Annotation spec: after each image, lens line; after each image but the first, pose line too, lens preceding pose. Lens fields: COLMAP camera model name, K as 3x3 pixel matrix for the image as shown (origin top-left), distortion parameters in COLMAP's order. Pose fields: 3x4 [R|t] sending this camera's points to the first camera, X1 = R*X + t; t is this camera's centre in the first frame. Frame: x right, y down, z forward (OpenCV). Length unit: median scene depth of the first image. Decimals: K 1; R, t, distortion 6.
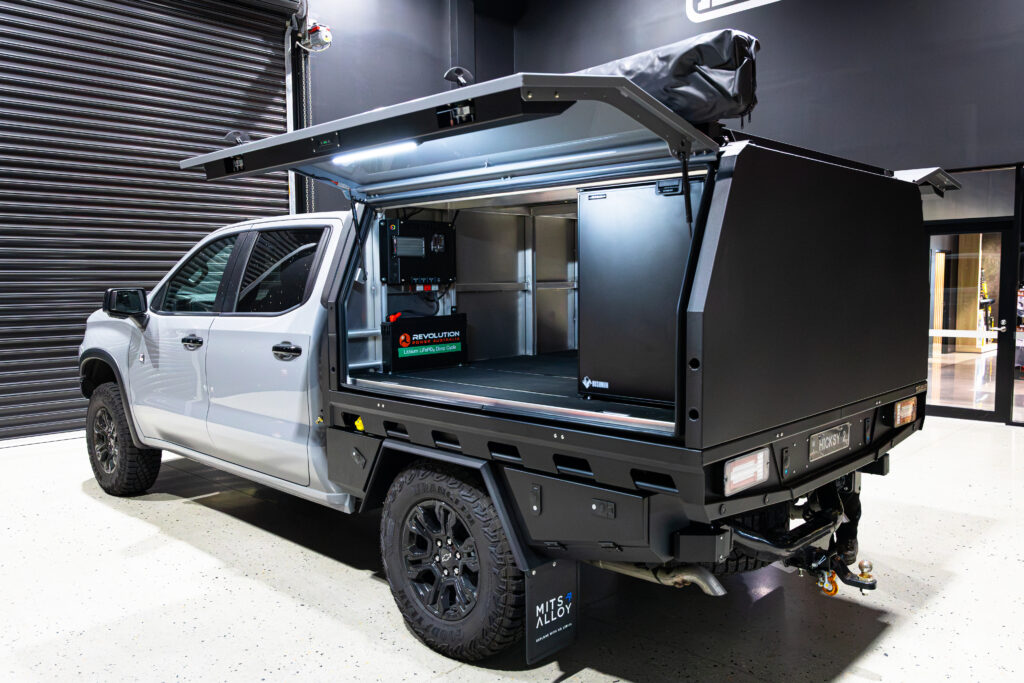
lens RADIAL K [[792.2, 0, 511.7], [0, 792.2, 346.9], [0, 0, 1]] dist [-0.001698, 0.002399]
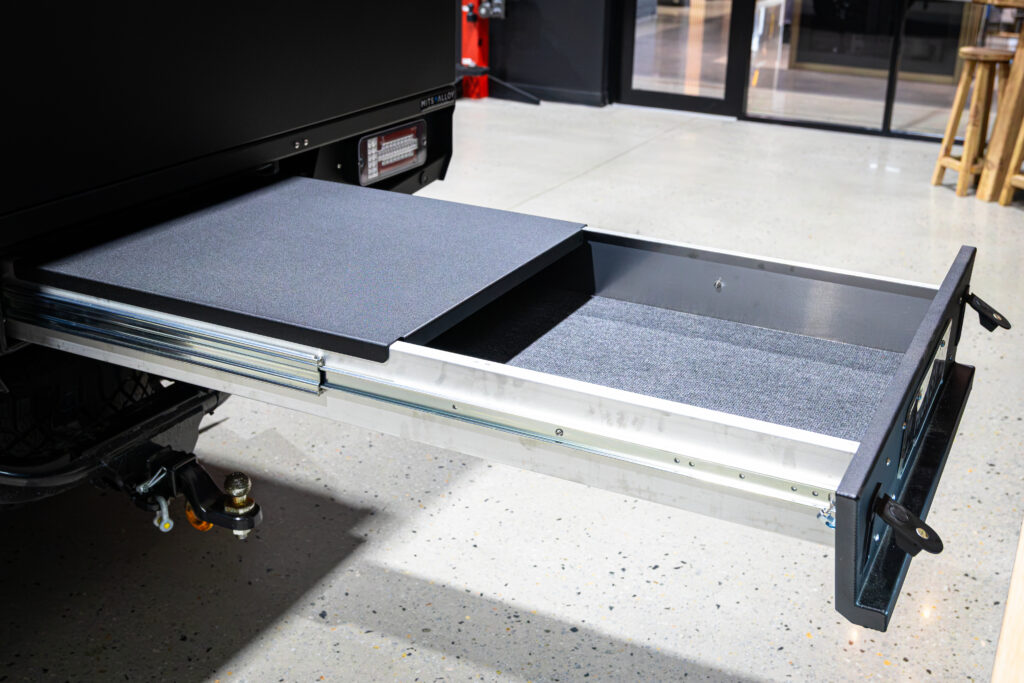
lens RADIAL K [[1206.6, 0, 527.1], [0, 1206.6, 303.4], [0, 0, 1]] dist [-0.098904, -0.005243]
pose [[0.950844, -0.071599, 0.301280, 0.359270], [-0.009470, 0.965726, 0.259390, -0.027786], [-0.309526, -0.249492, 0.917577, 0.249037]]
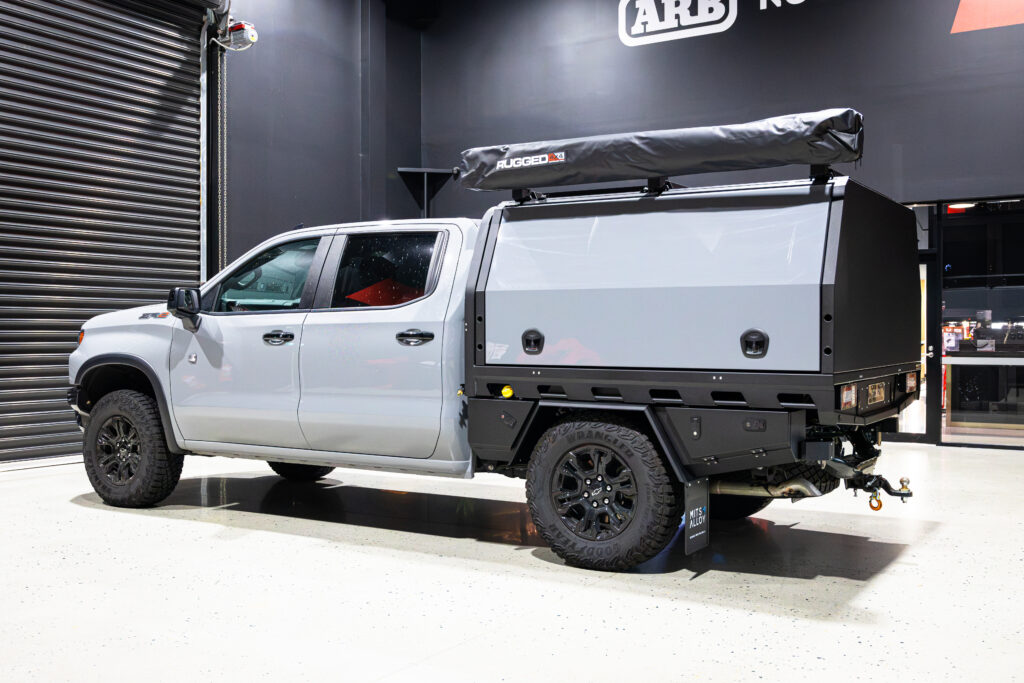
lens RADIAL K [[1038.4, 0, 512.0], [0, 1038.4, 341.5], [0, 0, 1]] dist [-0.018597, -0.000872]
pose [[0.976997, 0.008825, 0.213070, -0.545632], [0.007355, 0.997154, -0.075026, 0.145990], [-0.213125, 0.074867, 0.974152, -0.567084]]
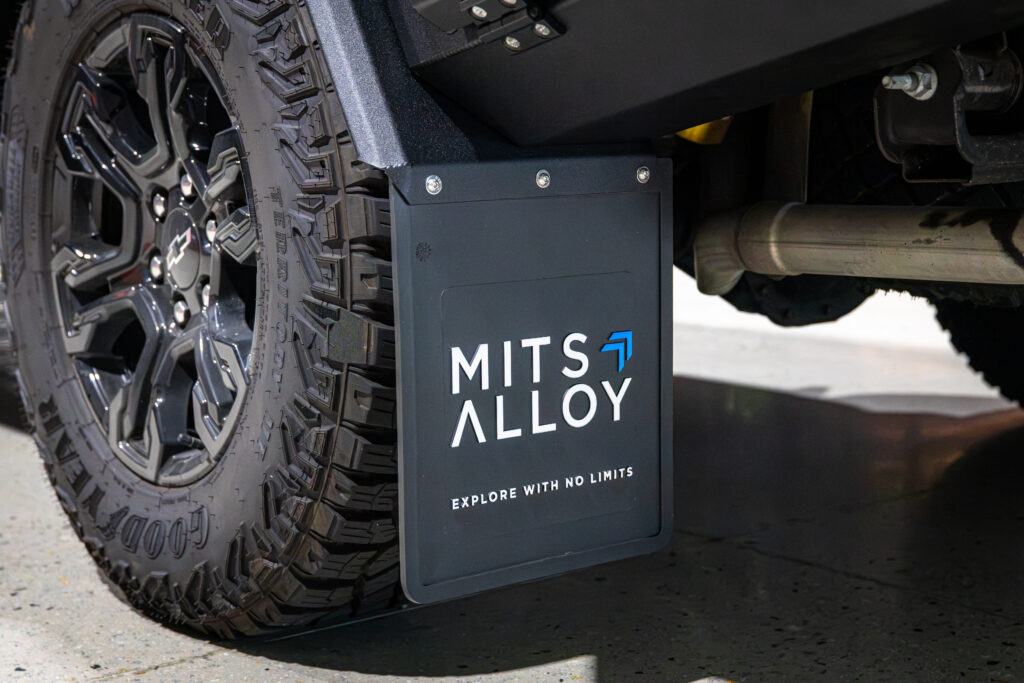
lens RADIAL K [[1672.1, 0, 512.0], [0, 1672.1, 341.5], [0, 0, 1]] dist [-0.034420, -0.043349]
pose [[0.991030, 0.014663, -0.132836, 0.094389], [-0.008208, 0.998765, 0.049010, 0.258764], [0.133391, -0.047480, 0.989926, 0.459775]]
